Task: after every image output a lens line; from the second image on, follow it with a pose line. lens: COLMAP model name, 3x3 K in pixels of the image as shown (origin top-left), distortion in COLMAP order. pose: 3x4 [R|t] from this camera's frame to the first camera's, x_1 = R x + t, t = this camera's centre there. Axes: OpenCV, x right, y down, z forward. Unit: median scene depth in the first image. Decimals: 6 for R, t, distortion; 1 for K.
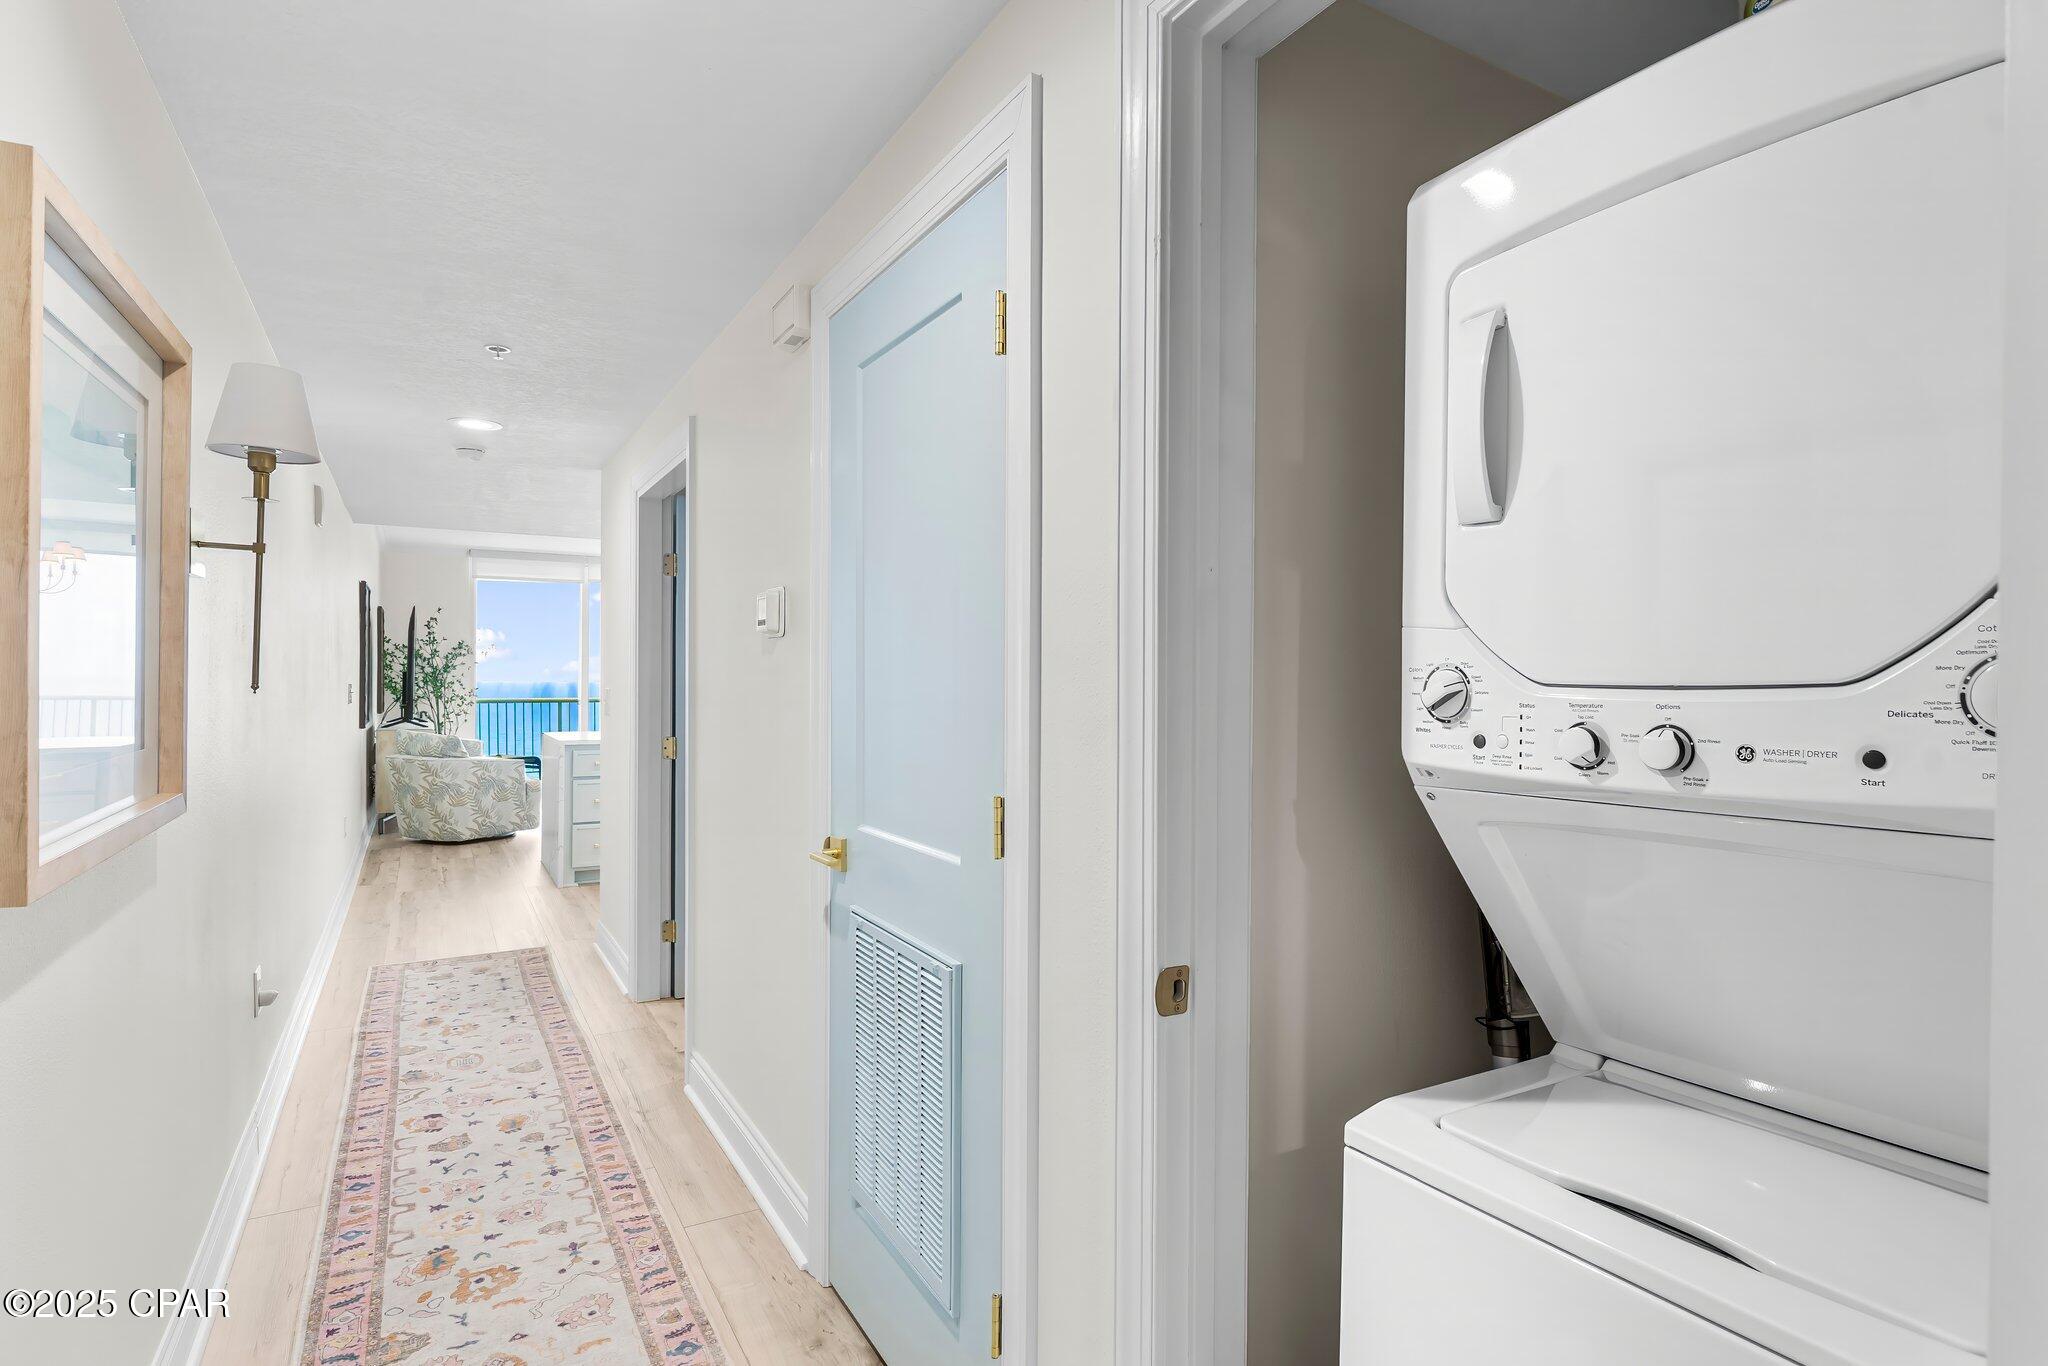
lens RADIAL K [[978.3, 0, 1024.0], [0, 978.3, 683.0], [0, 0, 1]] dist [0.004389, 0.000399]
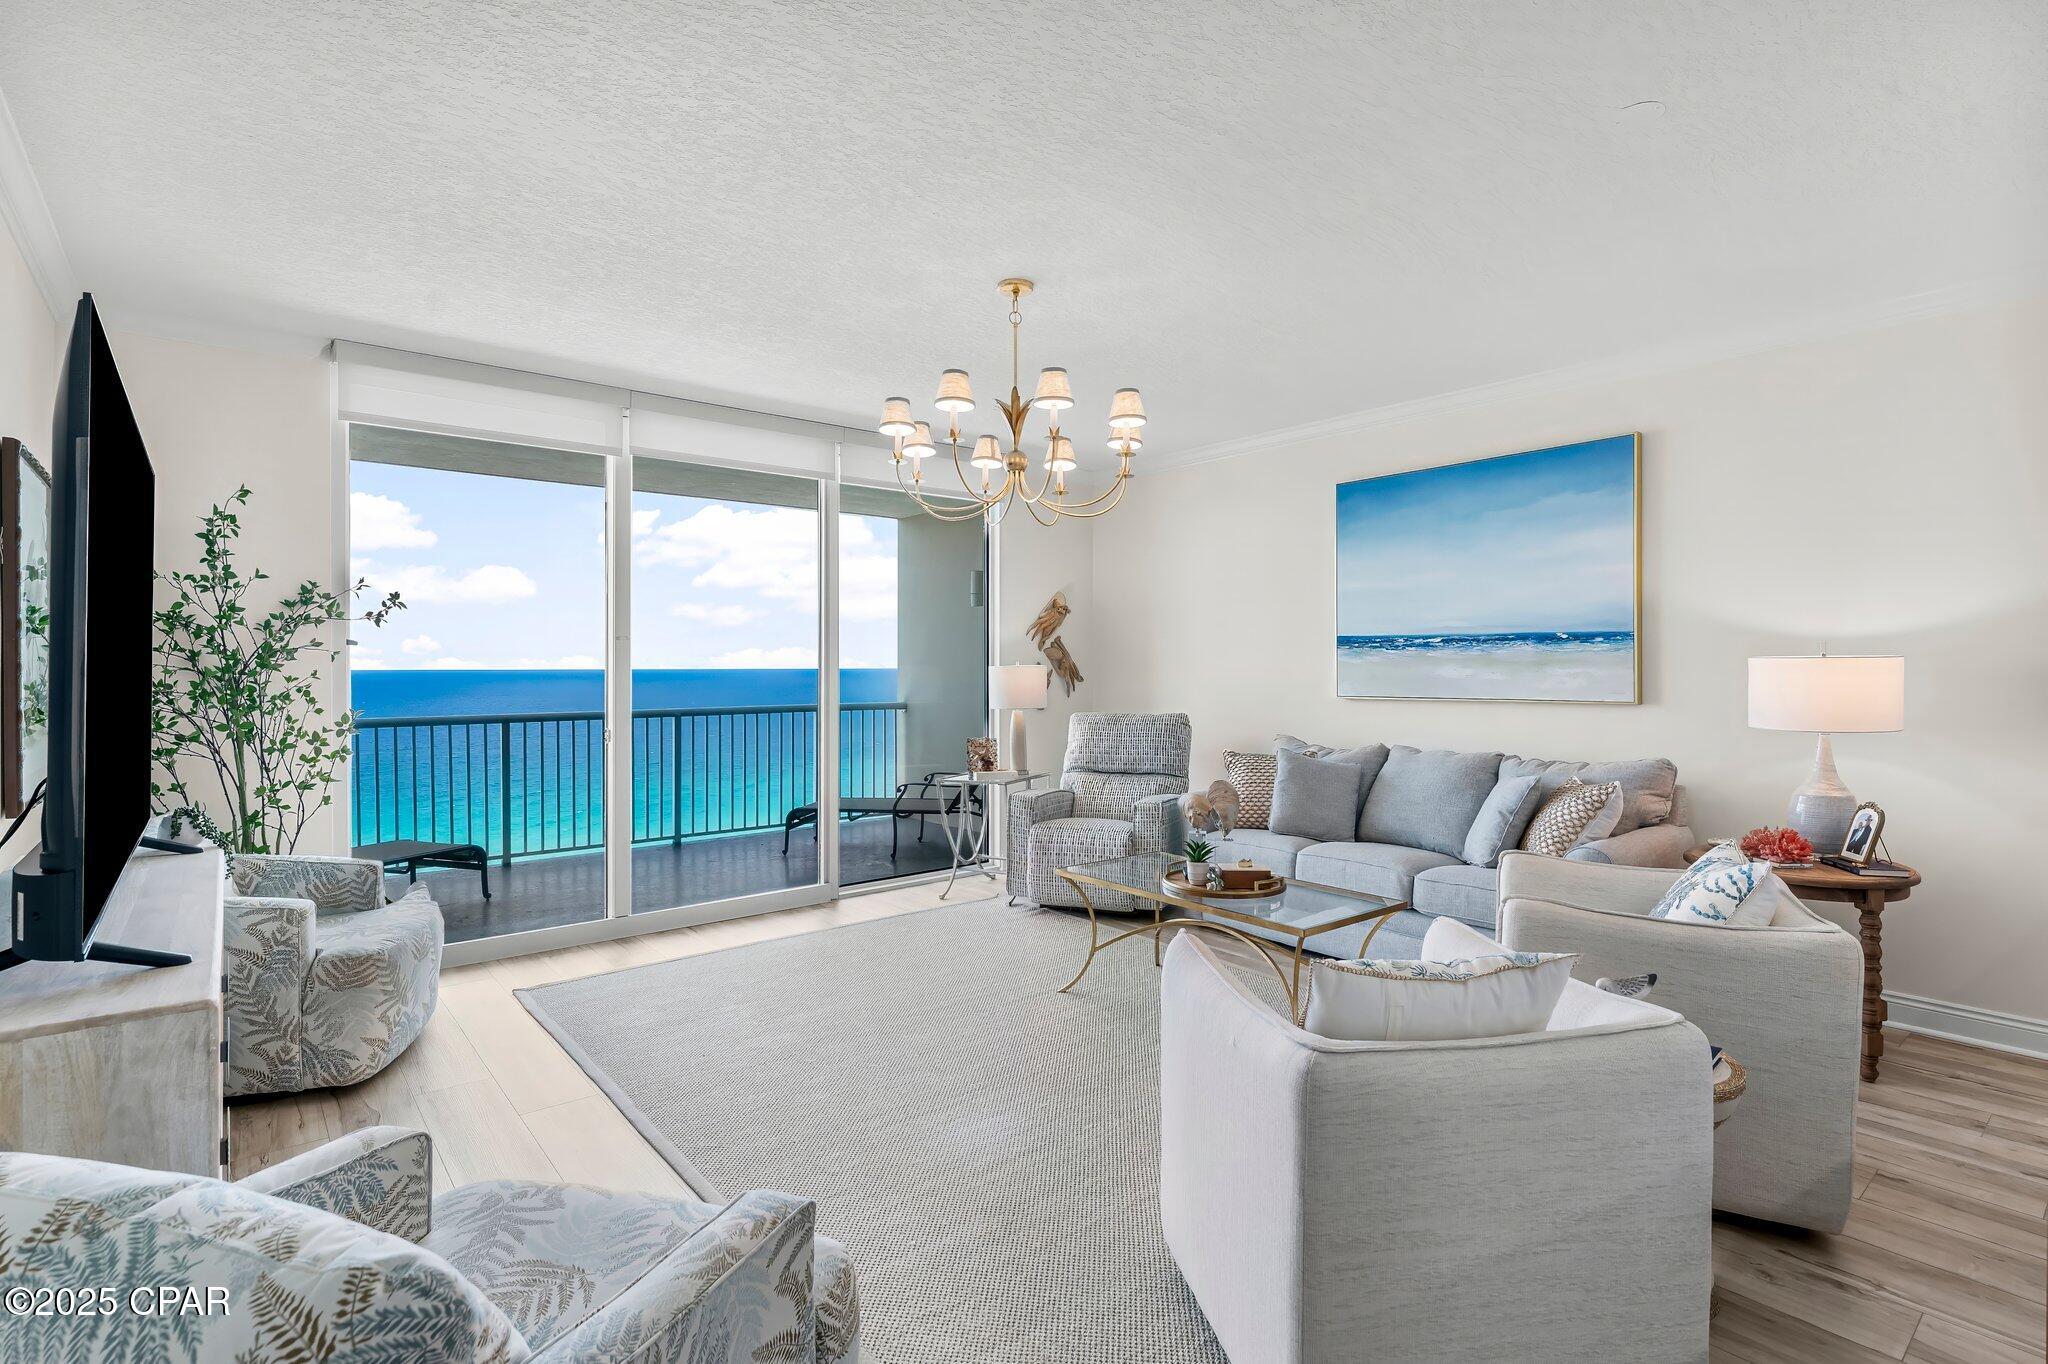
lens RADIAL K [[960.9, 0, 1024.0], [0, 960.9, 682.0], [0, 0, 1]] dist [-0.001861, -0.000257]
pose [[0.989487, -0.003434, 0.144581, -0.497839], [0.001964, 0.999945, 0.010306, -0.011941], [-0.144608, -0.009914, 0.989439, 0.832993]]
